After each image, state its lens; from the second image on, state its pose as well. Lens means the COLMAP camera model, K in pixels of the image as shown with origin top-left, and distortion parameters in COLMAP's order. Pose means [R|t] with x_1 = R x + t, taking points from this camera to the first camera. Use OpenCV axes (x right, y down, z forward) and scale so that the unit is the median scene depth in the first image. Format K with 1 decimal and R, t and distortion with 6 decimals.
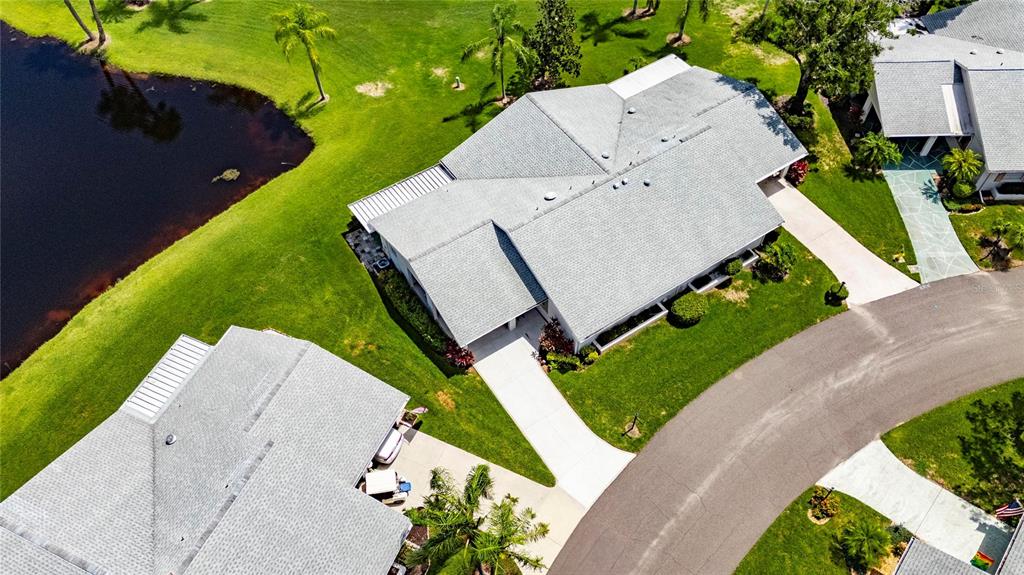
lens RADIAL K [[739.0, 0, 518.5], [0, 739.0, 294.6], [0, 0, 1]] dist [0.071810, -0.069270]
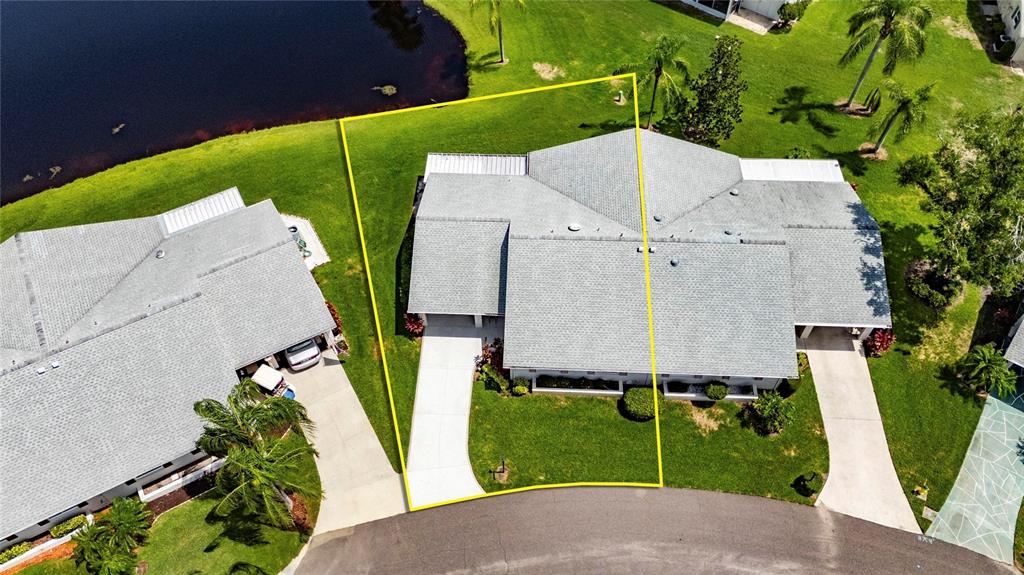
lens RADIAL K [[739.0, 0, 518.5], [0, 739.0, 294.6], [0, 0, 1]] dist [0.071810, -0.069270]
pose [[0.806229, 0.479107, -0.347059, 0.338666], [-0.478256, 0.873138, 0.094344, -0.104769], [0.348232, 0.089920, 0.933086, 0.073328]]
